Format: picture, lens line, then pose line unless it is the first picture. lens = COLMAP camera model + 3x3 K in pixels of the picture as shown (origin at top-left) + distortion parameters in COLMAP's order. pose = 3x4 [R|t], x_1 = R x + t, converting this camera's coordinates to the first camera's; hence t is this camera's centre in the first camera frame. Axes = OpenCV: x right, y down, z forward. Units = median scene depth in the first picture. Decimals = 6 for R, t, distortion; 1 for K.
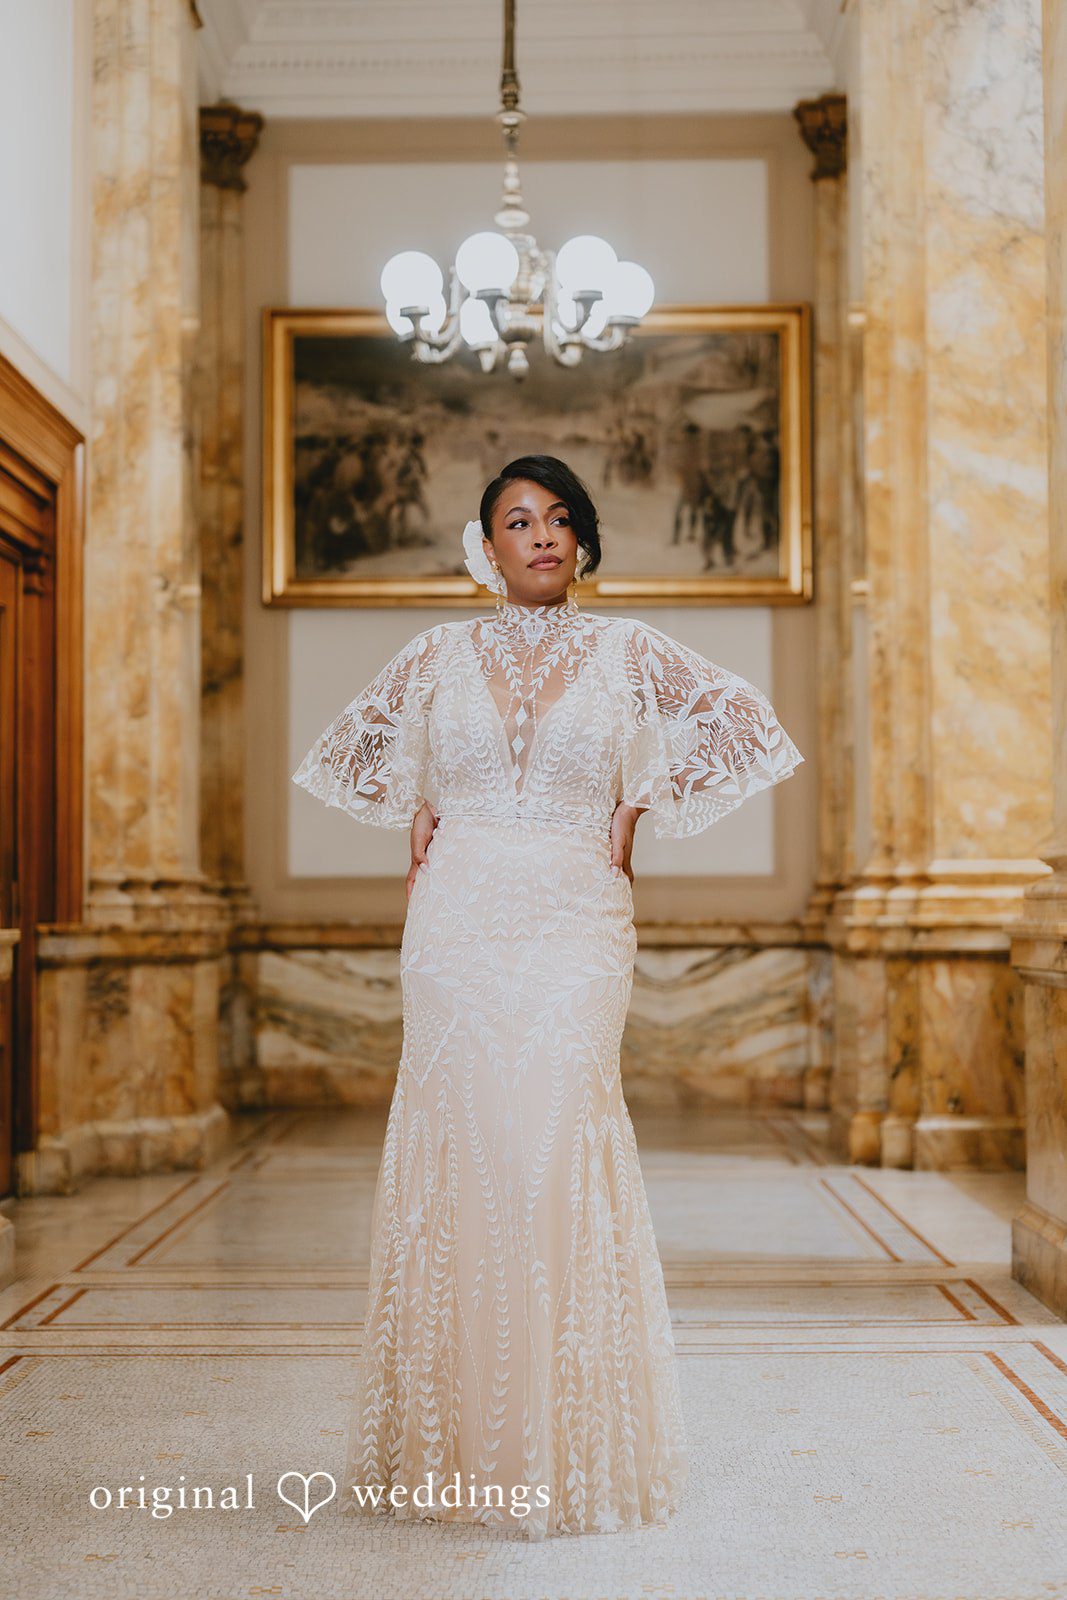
lens RADIAL K [[2474.8, 0, 492.2], [0, 2474.8, 771.8], [0, 0, 1]] dist [-0.007220, 0.044438]
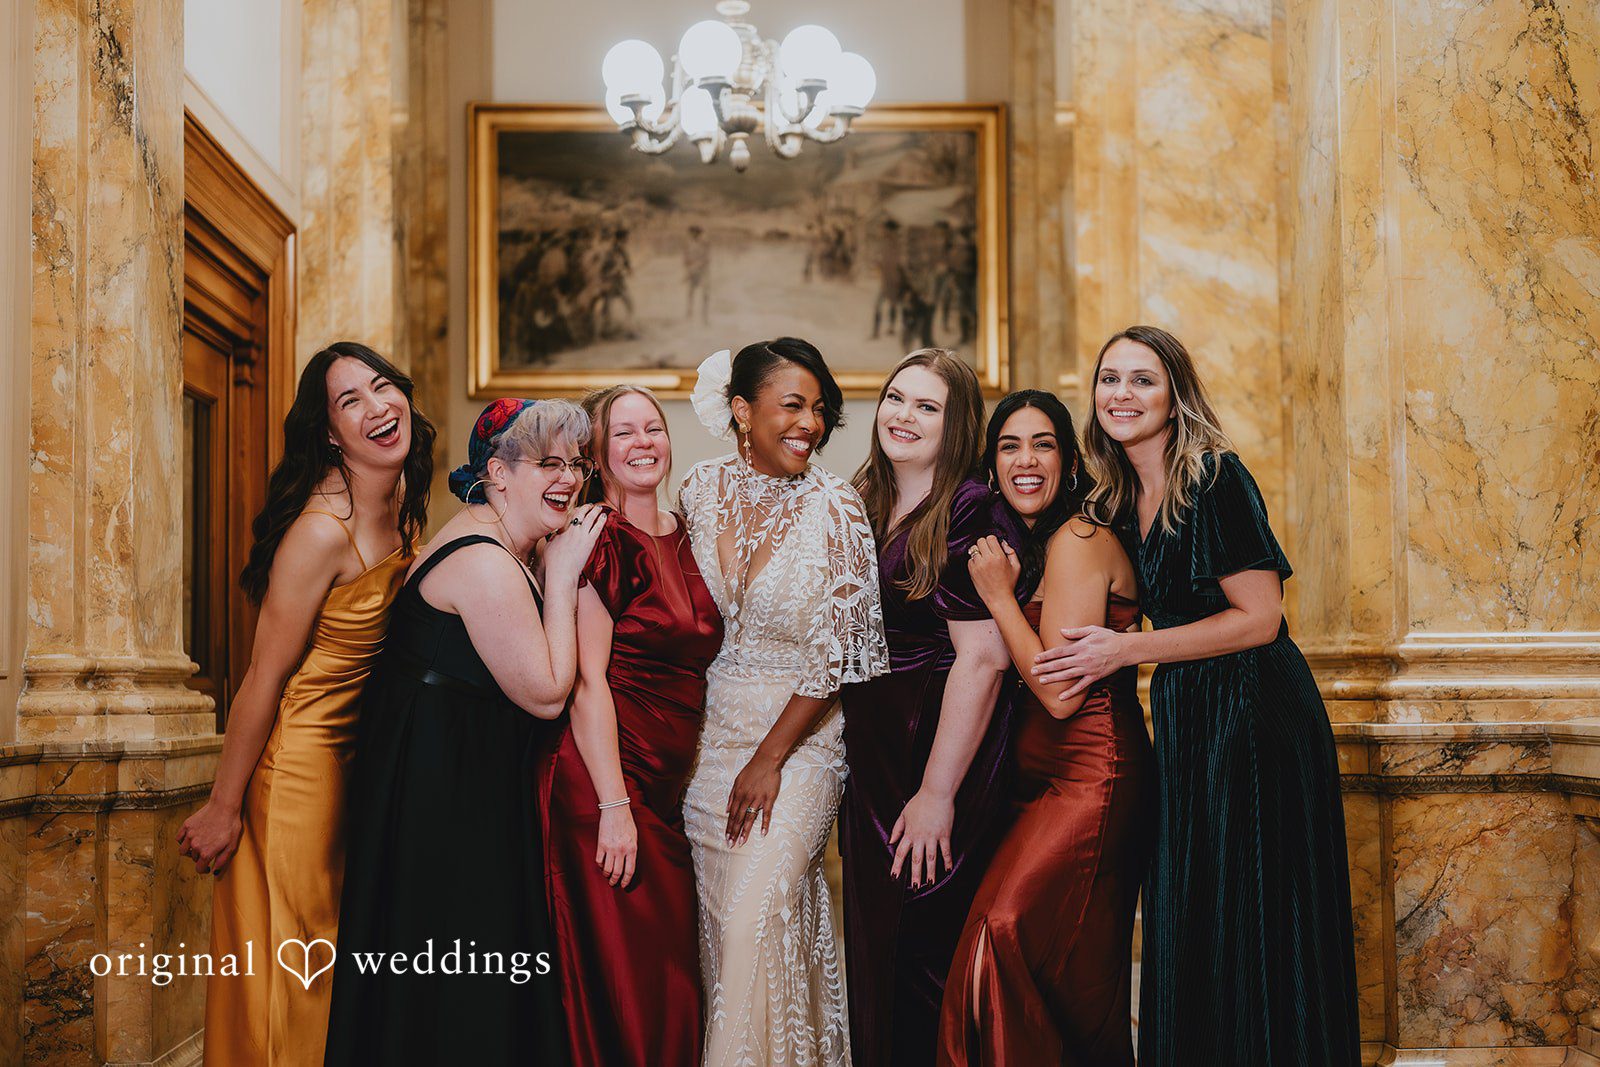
lens RADIAL K [[2340.8, 0, 776.7], [0, 2340.8, 539.8], [0, 0, 1]] dist [0.009148, 0.004168]
pose [[0.998841, -0.001698, 0.048103, -0.016862], [0.002030, 0.999974, -0.006858, -0.003275], [-0.048090, 0.006948, 0.998819, 0.053387]]
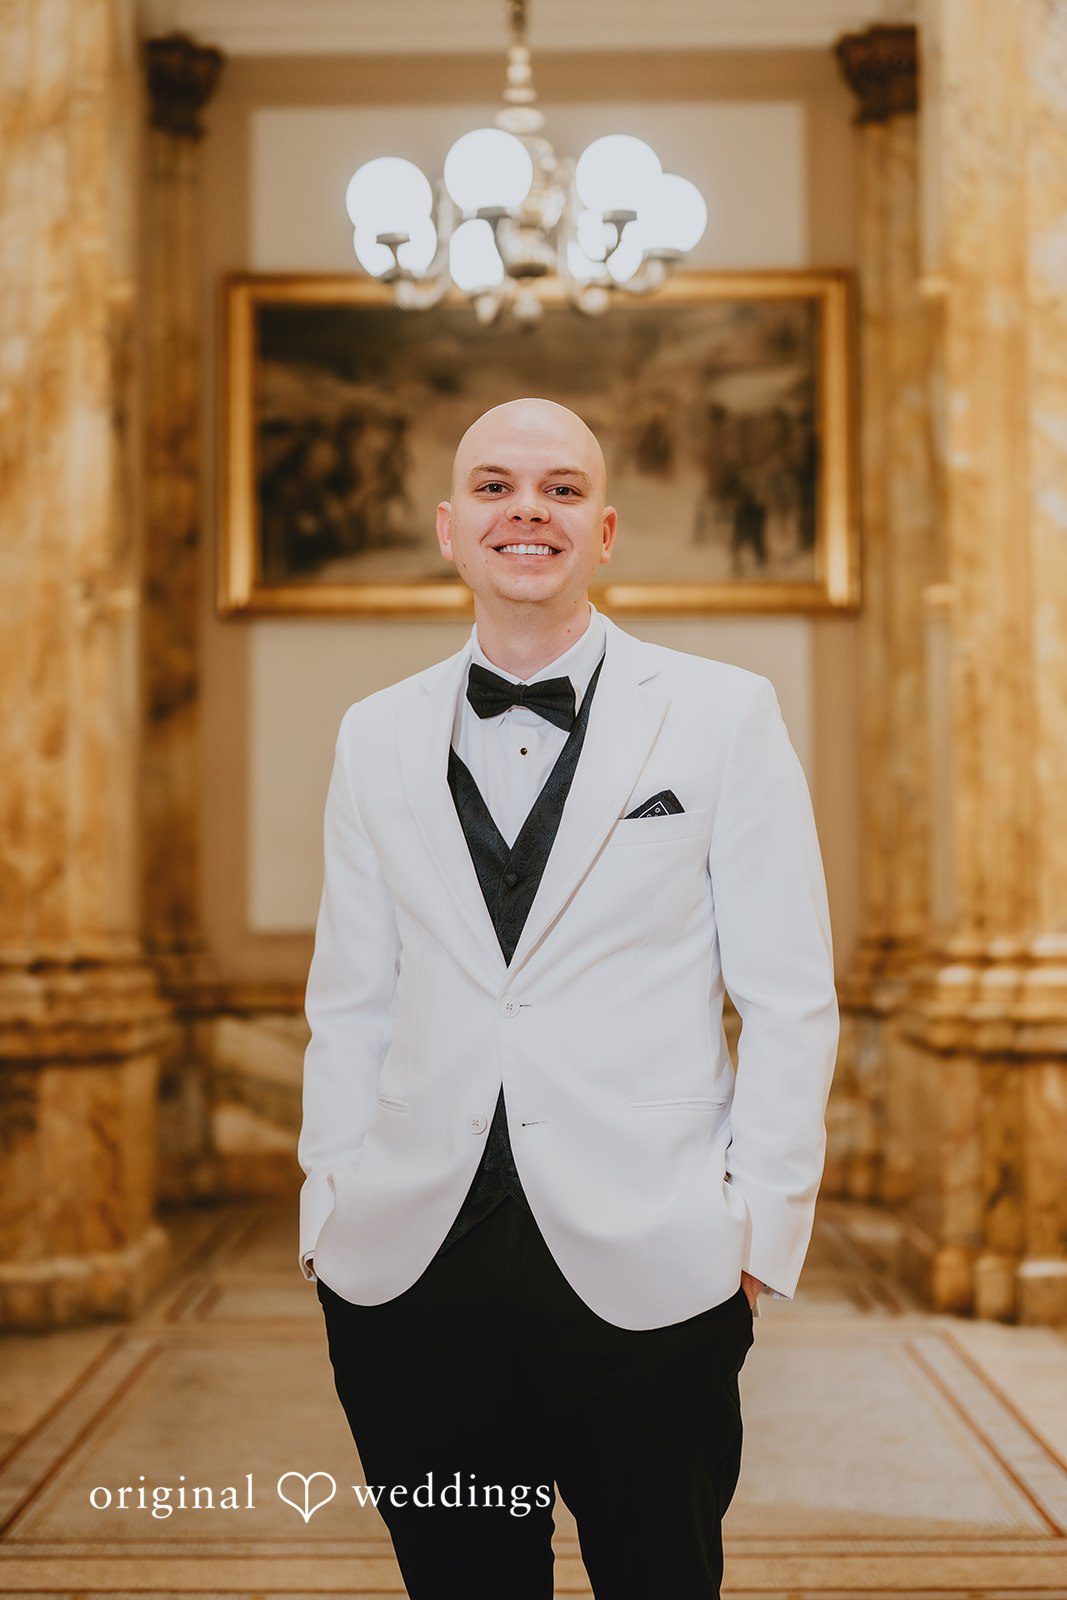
lens RADIAL K [[2379.5, 0, 493.5], [0, 2379.5, 772.0], [0, 0, 1]] dist [-0.001775, 0.009172]
pose [[0.999976, -0.000366, 0.006890, -0.004392], [0.000354, 0.999999, 0.001669, -0.018469], [-0.006891, -0.001666, 0.999975, 0.219053]]
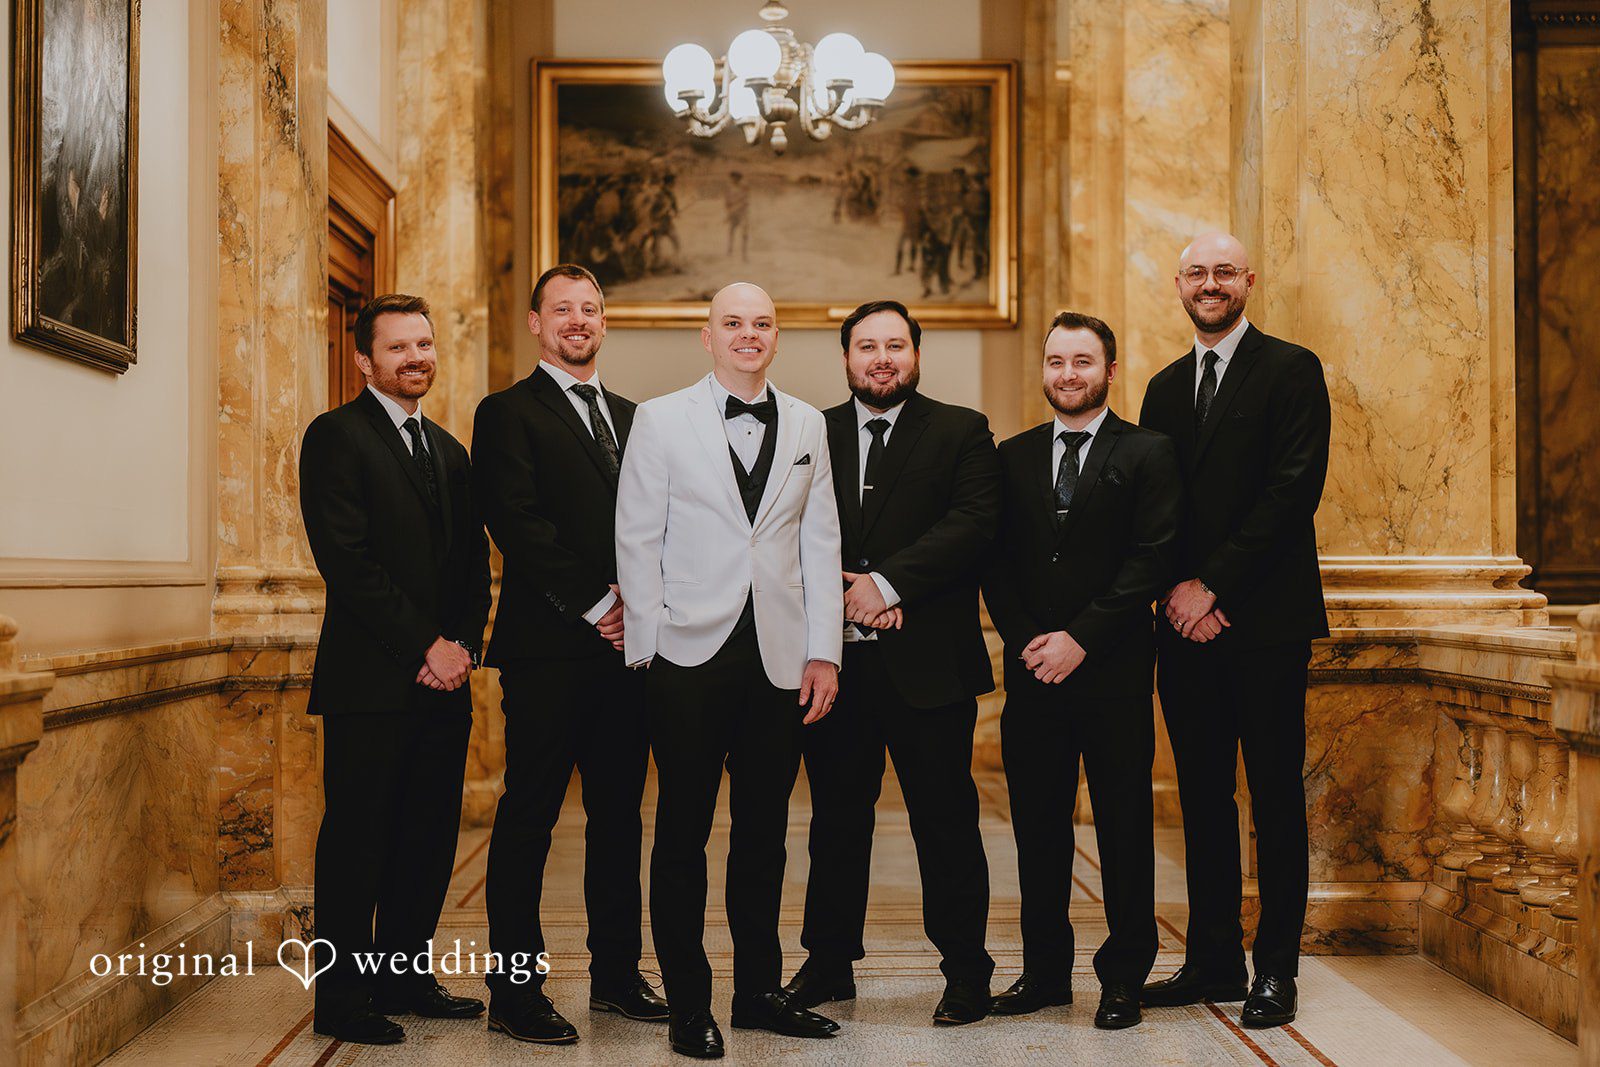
lens RADIAL K [[2340.8, 0, 776.7], [0, 2340.8, 539.8], [0, 0, 1]] dist [0.009148, 0.004168]
pose [[0.999365, 0.002830, 0.035508, -0.024424], [-0.004240, 0.999202, 0.039709, -0.016865], [-0.035367, -0.039835, 0.998580, -0.092780]]
